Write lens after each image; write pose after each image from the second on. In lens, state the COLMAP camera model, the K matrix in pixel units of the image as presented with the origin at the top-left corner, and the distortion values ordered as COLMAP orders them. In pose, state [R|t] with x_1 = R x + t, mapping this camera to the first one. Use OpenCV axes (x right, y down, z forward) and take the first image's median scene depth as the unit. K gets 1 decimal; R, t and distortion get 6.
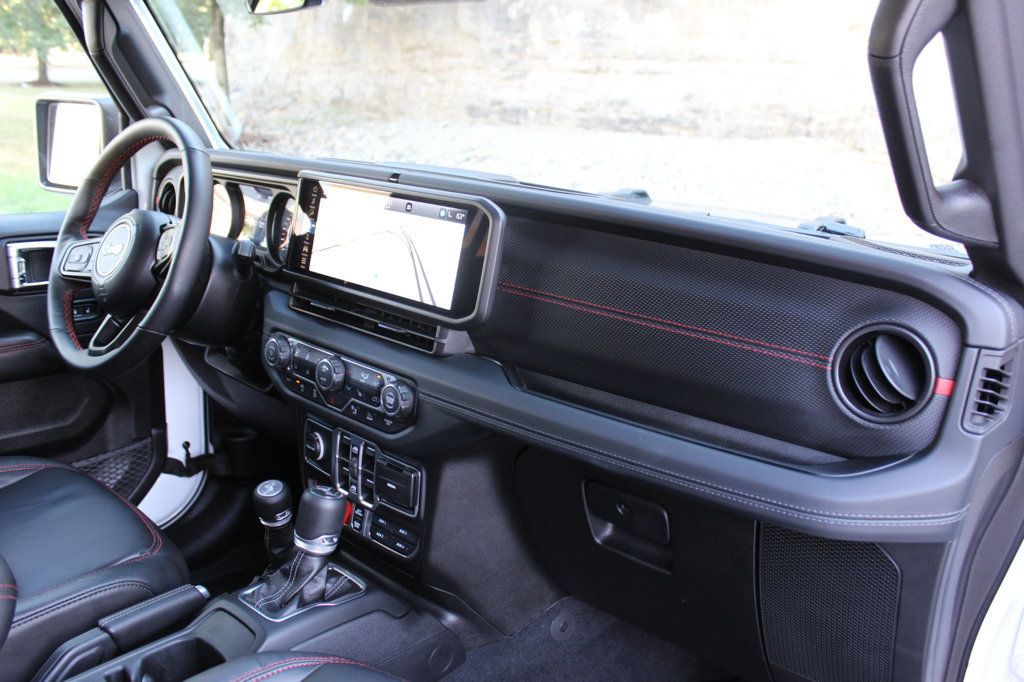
lens RADIAL K [[866.6, 0, 512.0], [0, 866.6, 341.0], [0, 0, 1]] dist [-0.145420, 0.164350]
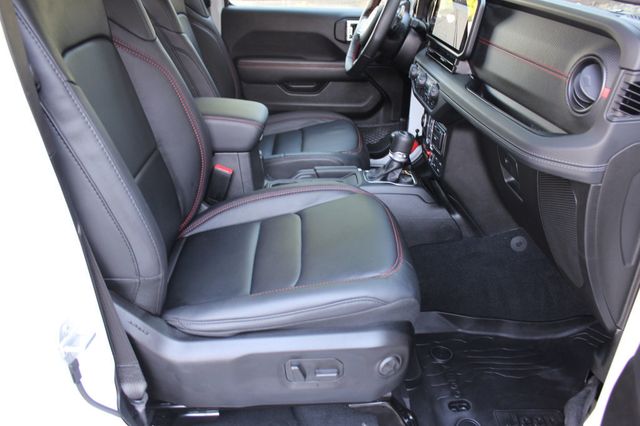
lens RADIAL K [[541.6, 0, 320.0], [0, 541.6, 213.0], [0, 0, 1]] dist [-0.145420, 0.164350]
pose [[0.683697, 0.272349, -0.677040, 0.609499], [-0.160707, 0.961165, 0.224355, 0.096863], [0.711850, -0.044586, 0.700914, -0.121217]]
